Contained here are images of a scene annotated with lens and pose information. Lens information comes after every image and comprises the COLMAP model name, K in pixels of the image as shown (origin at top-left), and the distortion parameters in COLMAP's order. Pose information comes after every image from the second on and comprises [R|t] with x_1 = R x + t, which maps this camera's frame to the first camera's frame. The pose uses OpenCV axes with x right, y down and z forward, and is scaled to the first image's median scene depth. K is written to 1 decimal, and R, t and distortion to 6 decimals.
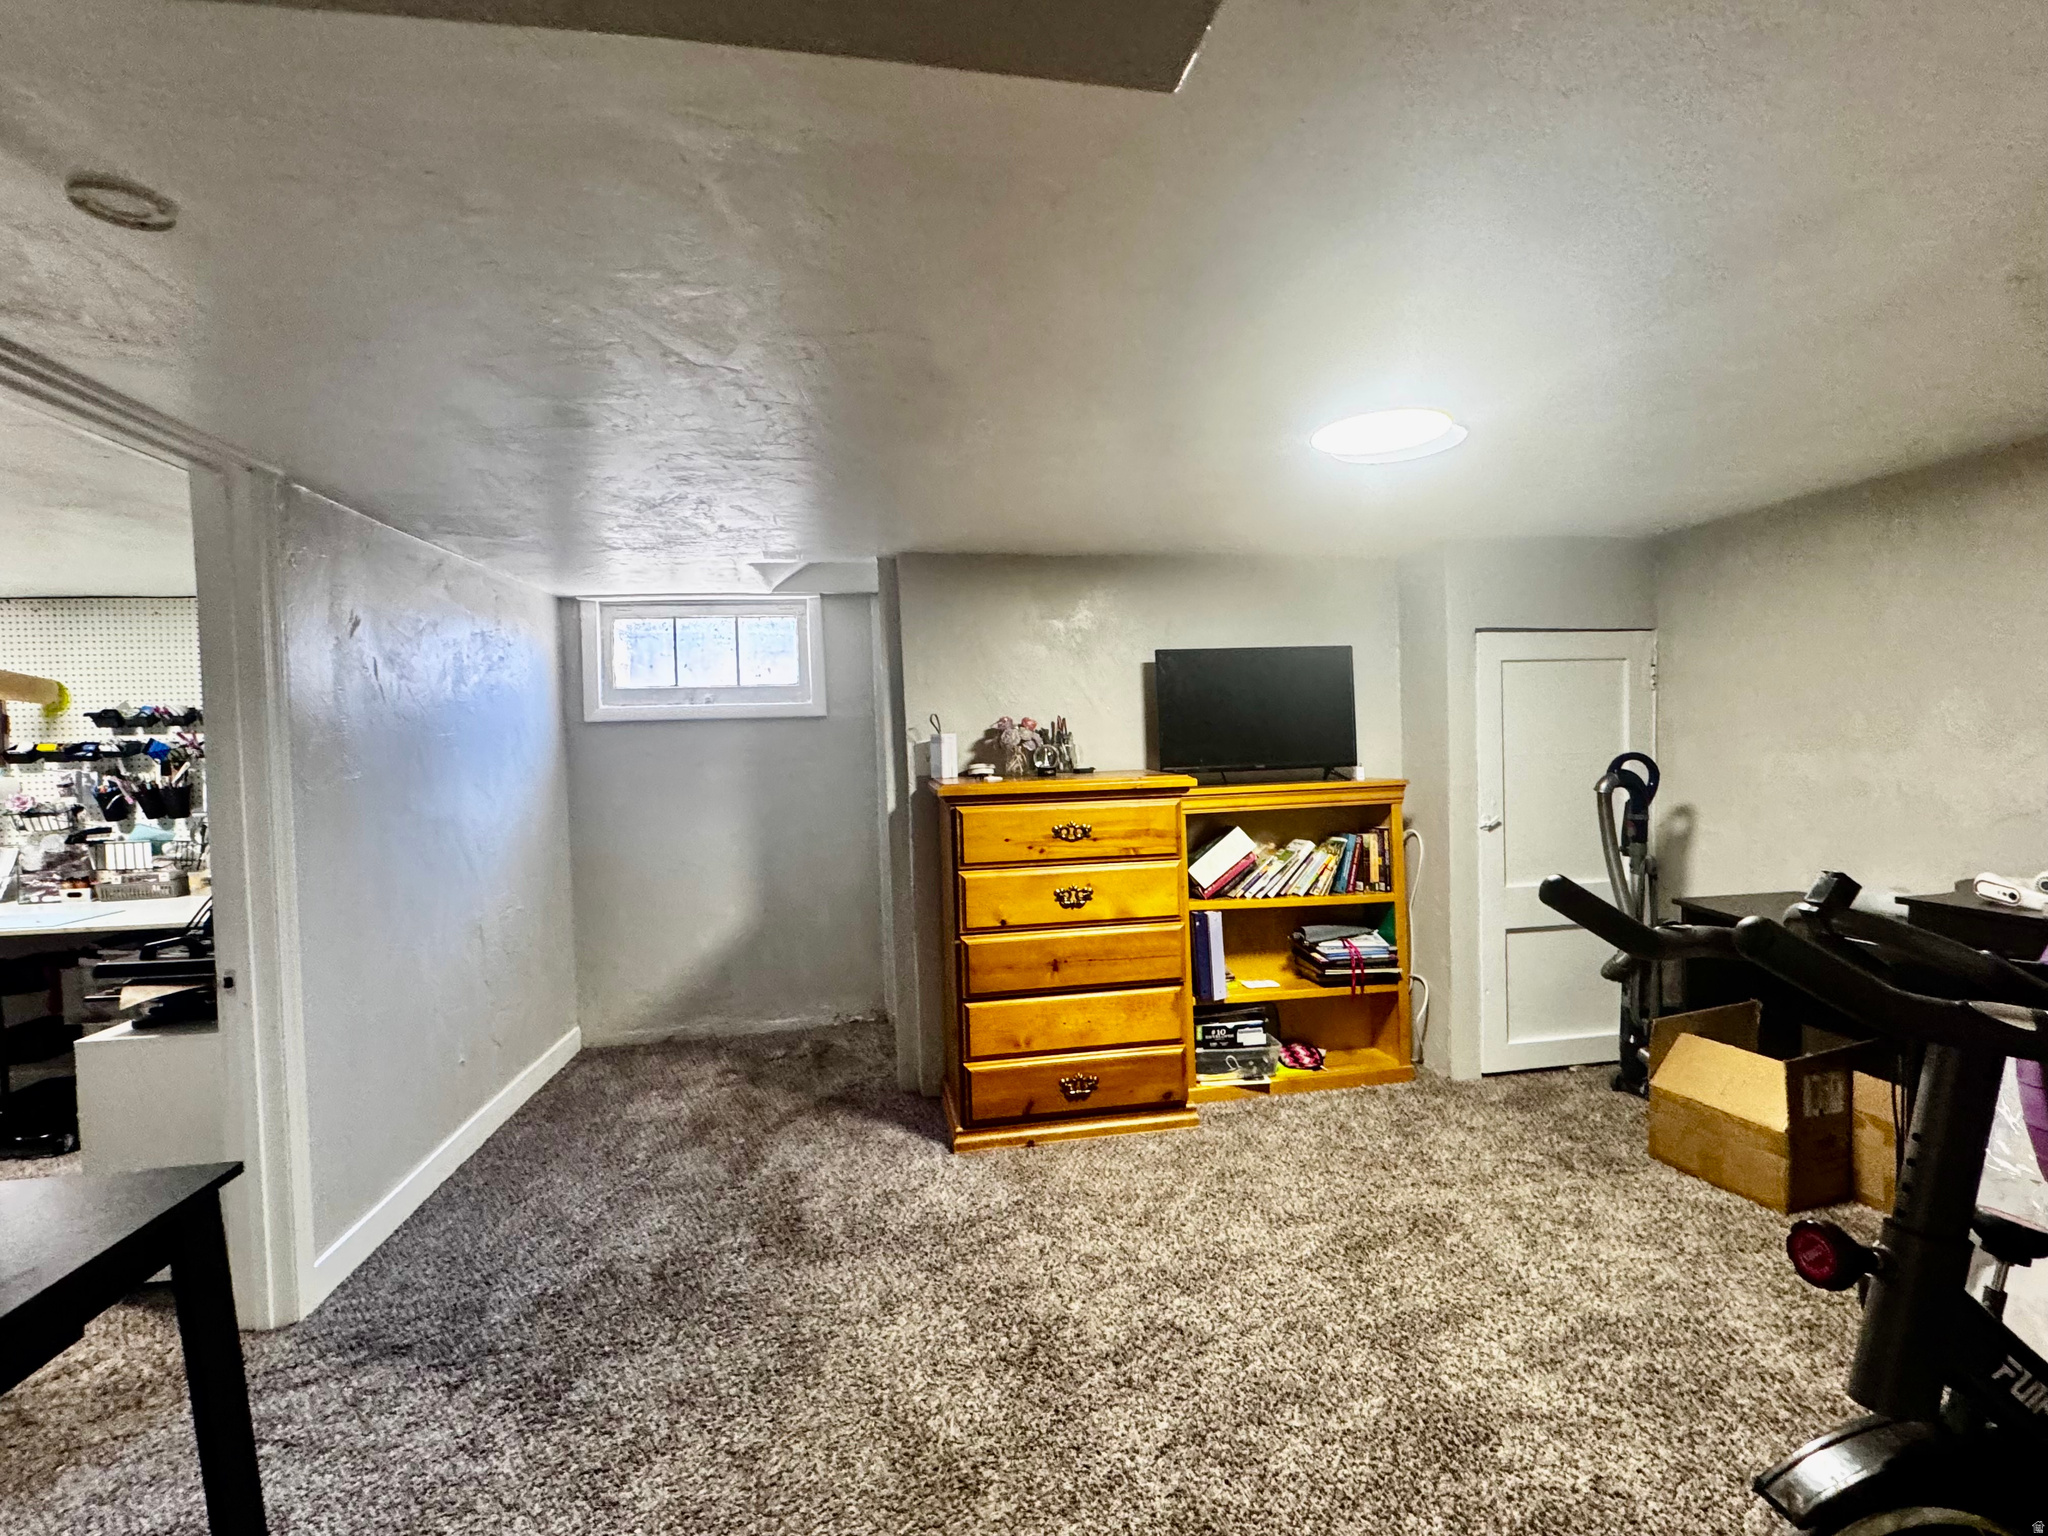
lens RADIAL K [[943.6, 0, 1024.0], [0, 943.6, 768.0], [0, 0, 1]] dist [-0.003596, -0.000593]
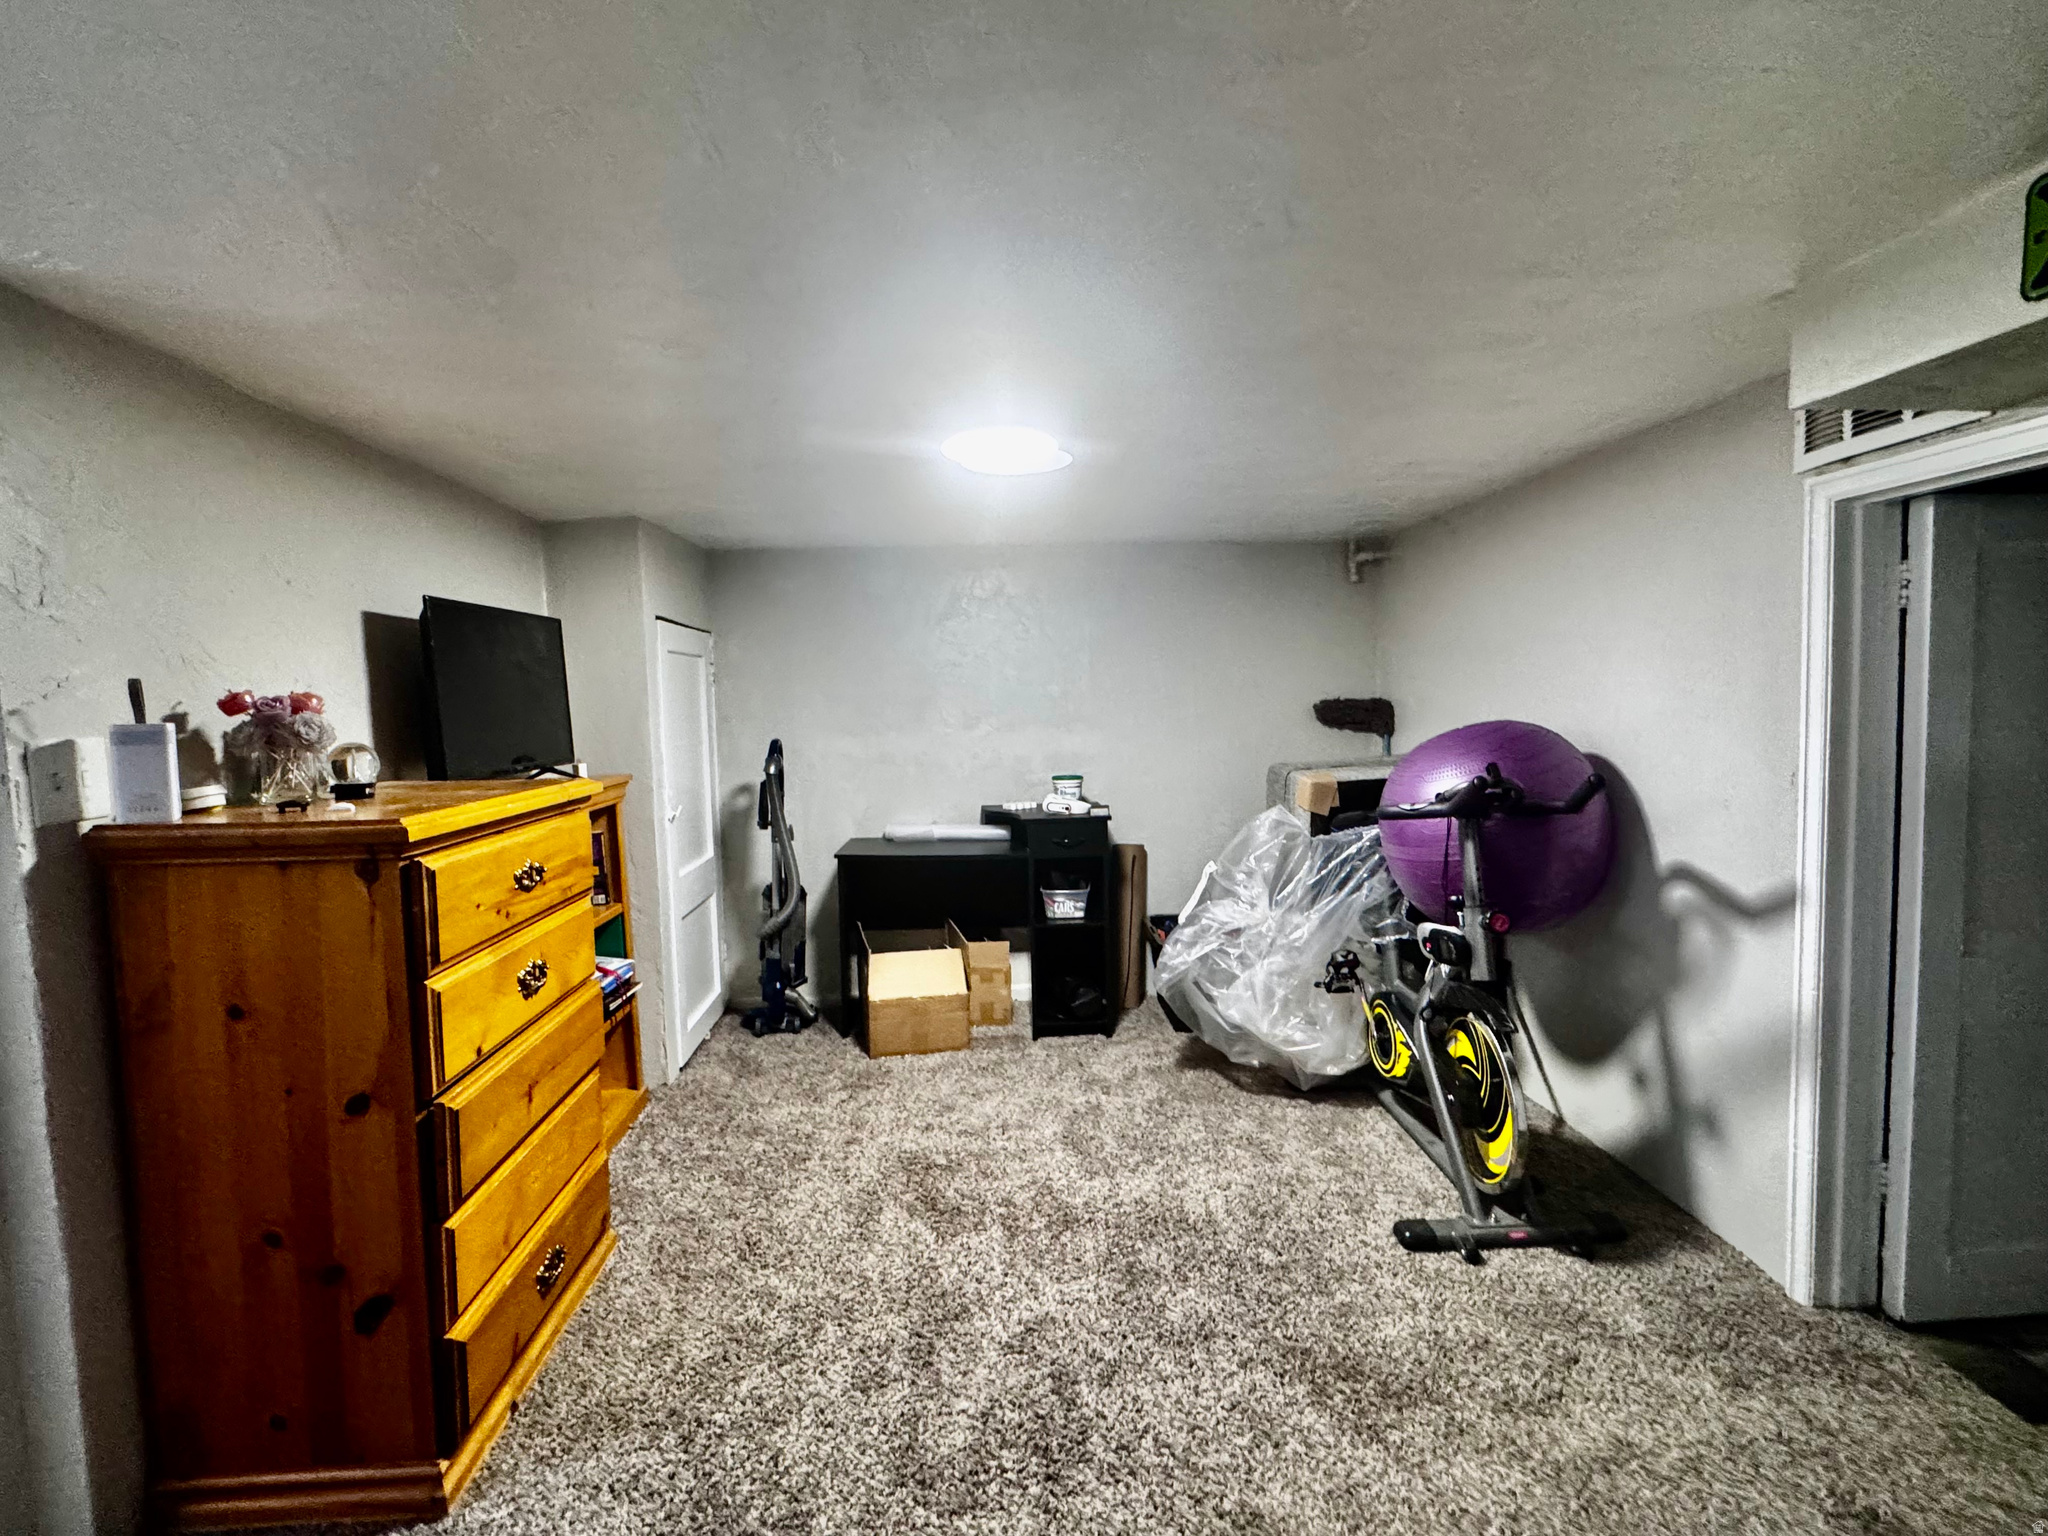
lens RADIAL K [[977.3, 0, 1024.0], [0, 977.3, 768.0], [0, 0, 1]] dist [-0.008237, -0.000363]
pose [[0.118575, -0.043927, 0.991973, -0.546550], [0.051198, 0.997963, 0.038072, -0.011576], [-0.991624, 0.046272, 0.120582, 0.586455]]
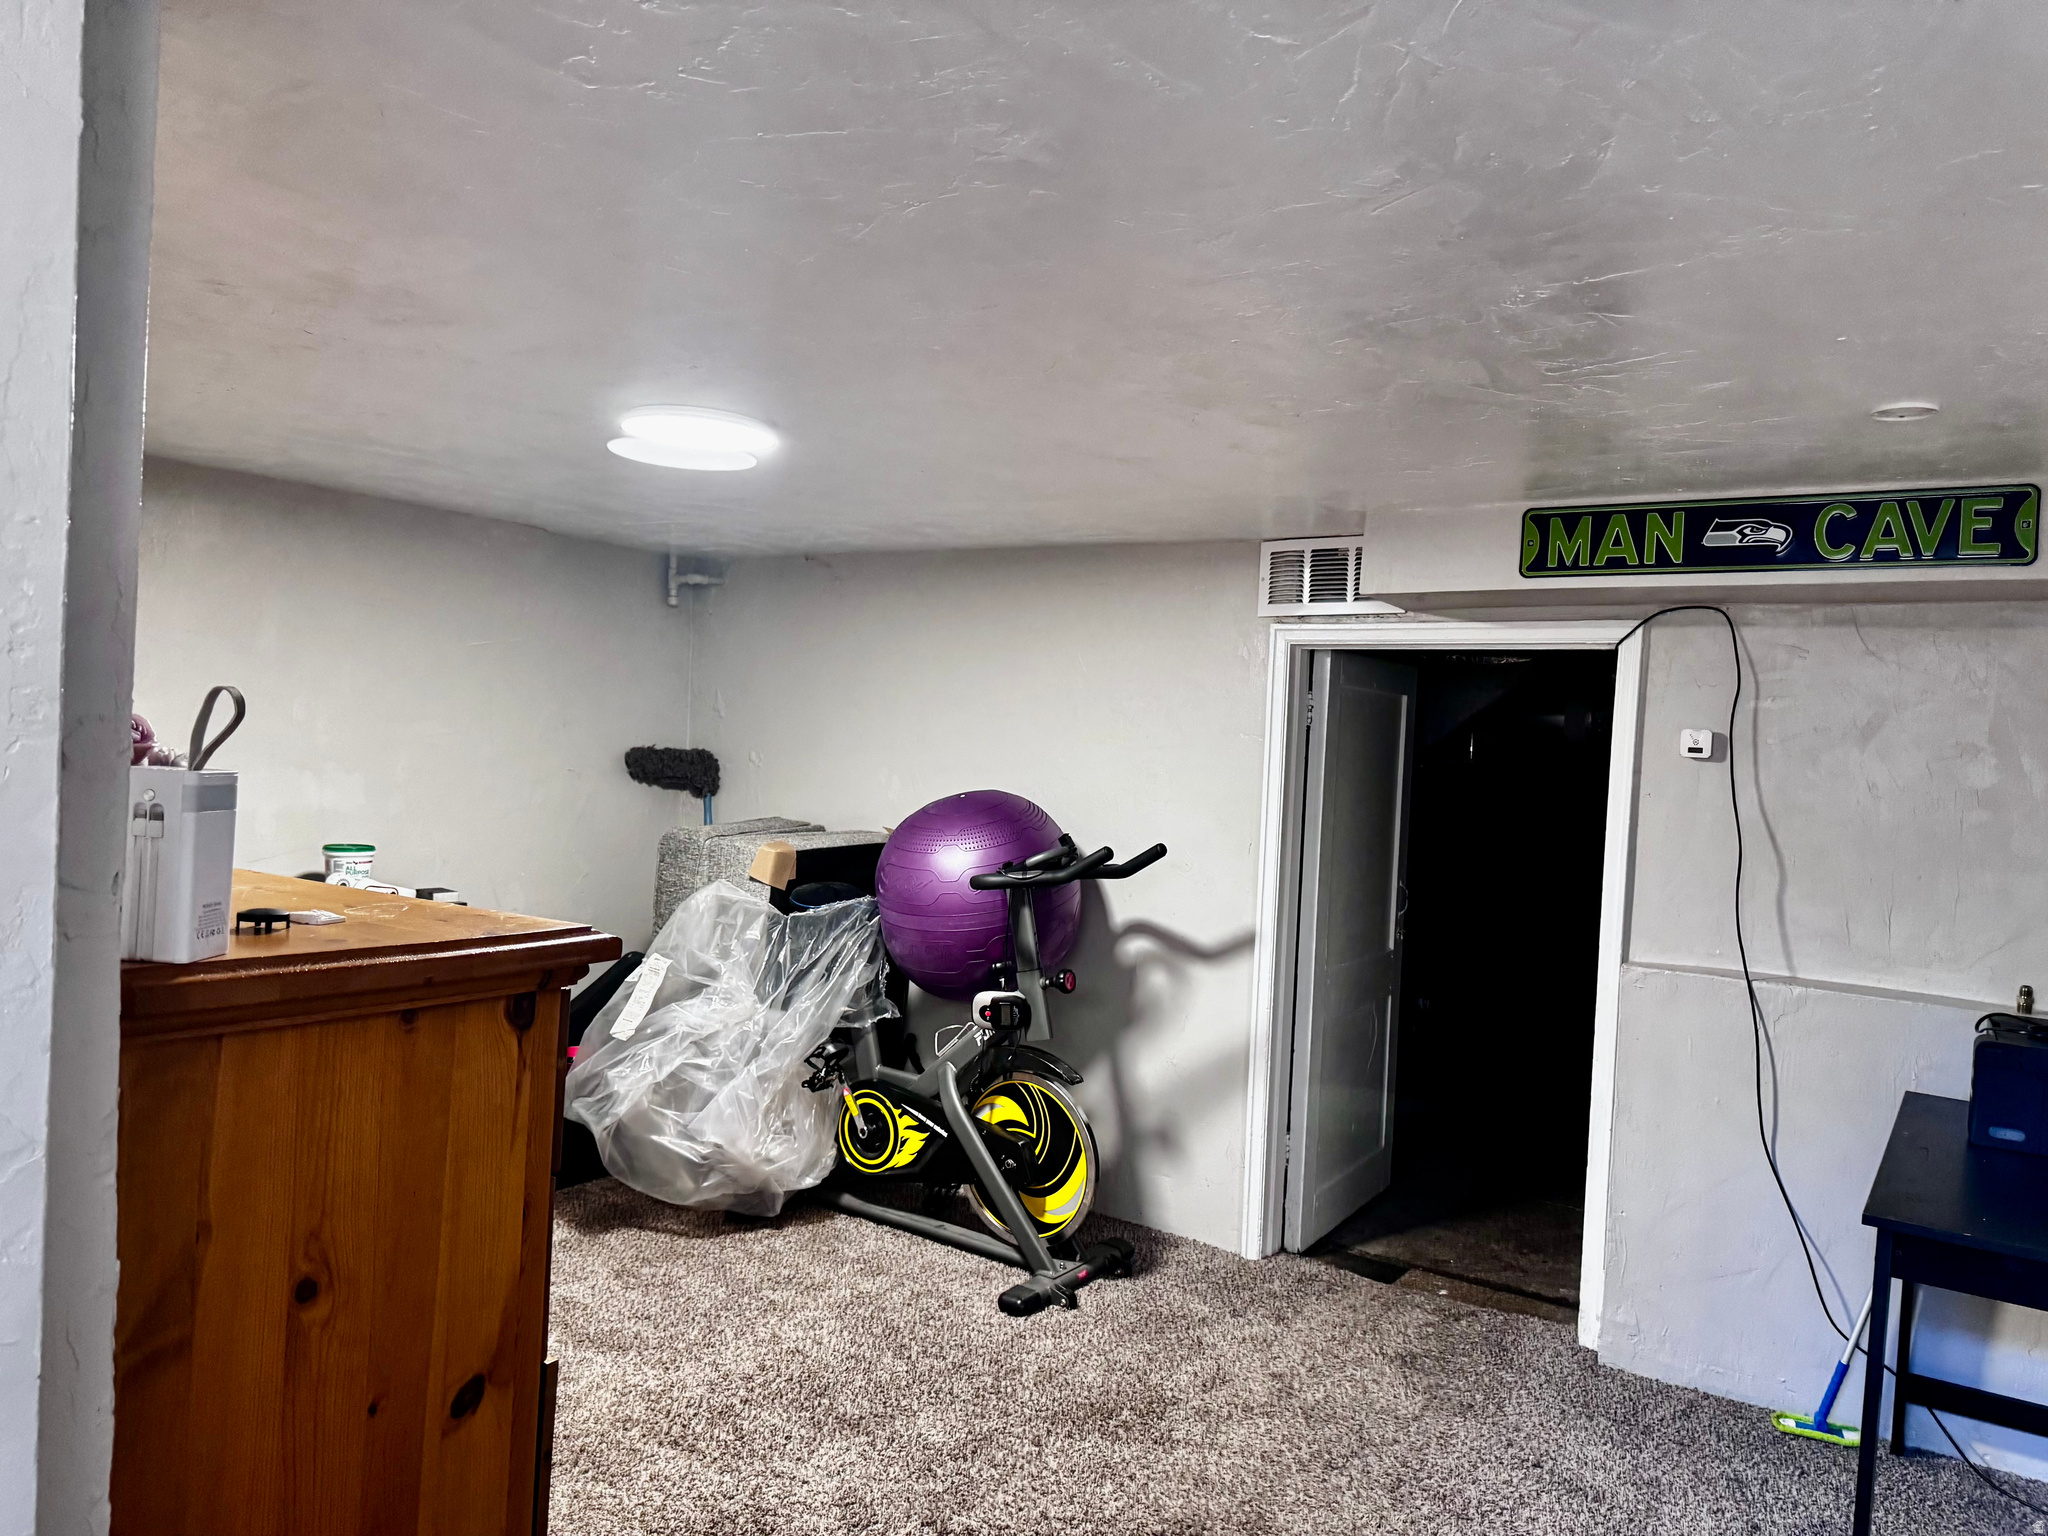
lens RADIAL K [[1413.3, 0, 1026.2], [0, 1413.3, 734.2], [0, 0, 1]] dist [0.033800, -0.067657]
pose [[-0.734254, -0.004189, 0.678862, -0.533909], [-0.007462, 0.999970, -0.001901, -0.050132], [-0.678834, -0.006462, -0.734263, 1.232533]]
